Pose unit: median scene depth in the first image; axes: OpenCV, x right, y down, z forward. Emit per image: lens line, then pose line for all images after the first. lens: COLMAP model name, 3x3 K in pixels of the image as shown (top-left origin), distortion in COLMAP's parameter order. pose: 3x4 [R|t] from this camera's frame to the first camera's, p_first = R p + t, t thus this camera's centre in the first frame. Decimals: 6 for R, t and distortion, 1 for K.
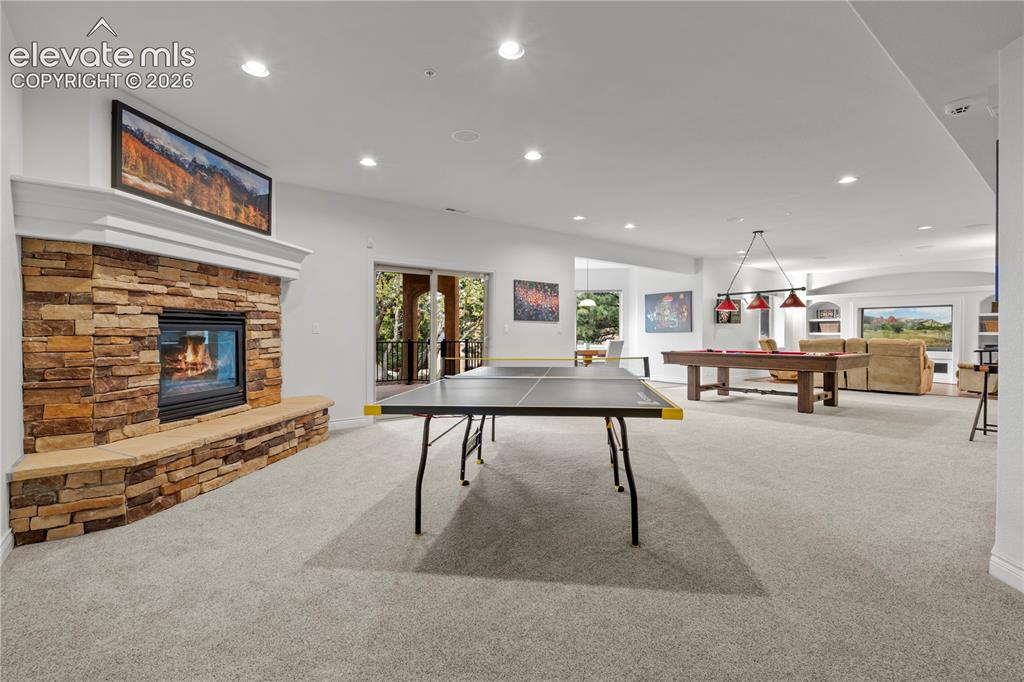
lens RADIAL K [[474.4, 0, 505.2], [0, 474.4, 334.1], [0, 0, 1]] dist [-0.007858, -0.000371]
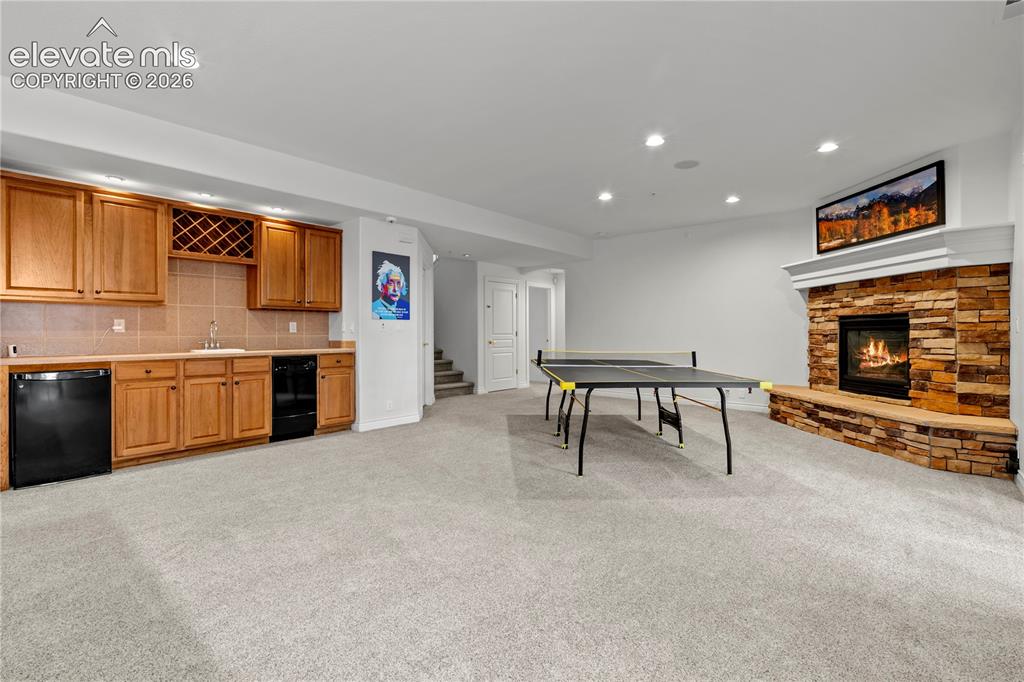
lens RADIAL K [[474.4, 0, 513.4], [0, 474.4, 333.6], [0, 0, 1]] dist [-0.007858, -0.000371]
pose [[-0.979537, -0.005222, -0.201194, 0.573318], [-0.005943, 0.999978, 0.002981, 0.002887], [0.201174, 0.004116, -0.979547, 2.045655]]
